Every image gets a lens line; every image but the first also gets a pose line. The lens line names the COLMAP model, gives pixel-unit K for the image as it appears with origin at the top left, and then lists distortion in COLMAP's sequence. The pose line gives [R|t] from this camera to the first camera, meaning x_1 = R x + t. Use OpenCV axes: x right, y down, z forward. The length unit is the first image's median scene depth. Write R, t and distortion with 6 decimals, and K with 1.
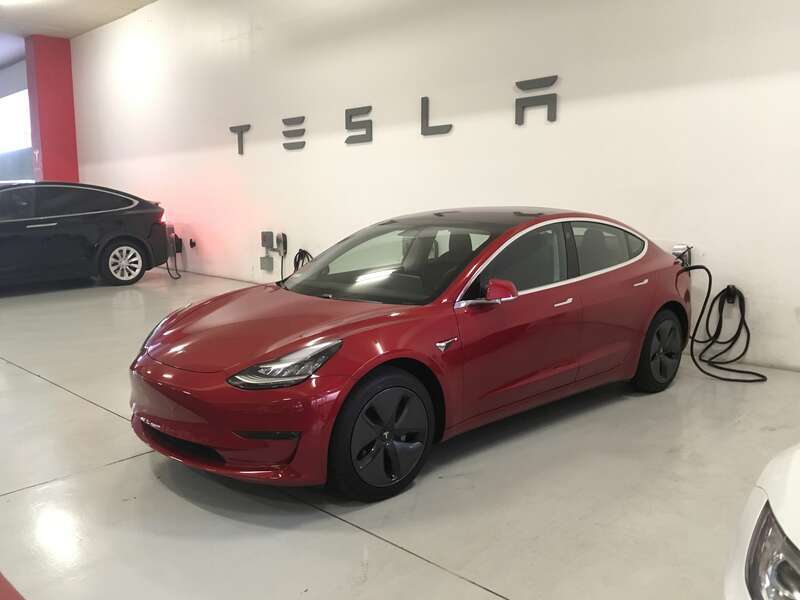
lens RADIAL K [[680.1, 0, 401.0], [0, 680.1, 304.8], [0, 0, 1]] dist [0.046340, -0.059886]
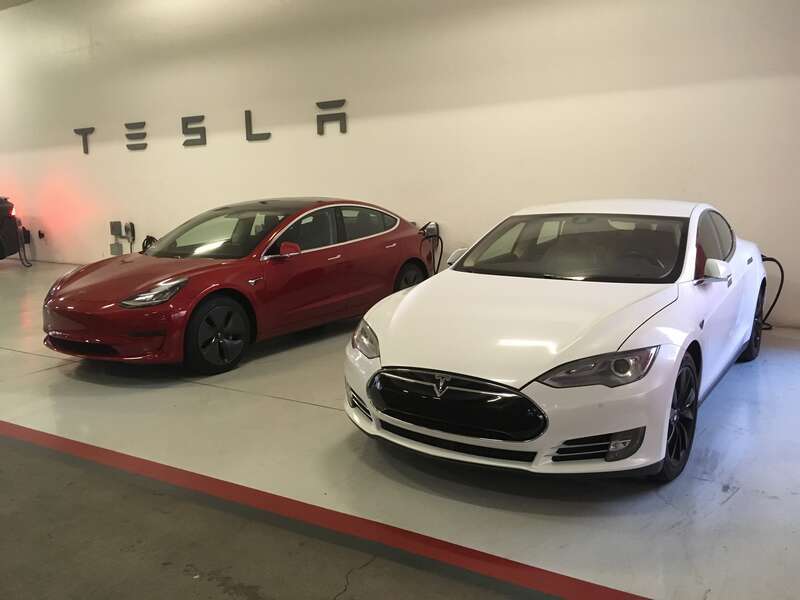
lens RADIAL K [[680.1, 0, 404.7], [0, 680.1, 301.9], [0, 0, 1]] dist [0.046340, -0.059886]
pose [[0.974430, -0.049911, 0.219077, 0.028068], [0.047750, 0.998744, 0.015153, 0.050990], [-0.219558, -0.004304, 0.975590, -0.351309]]
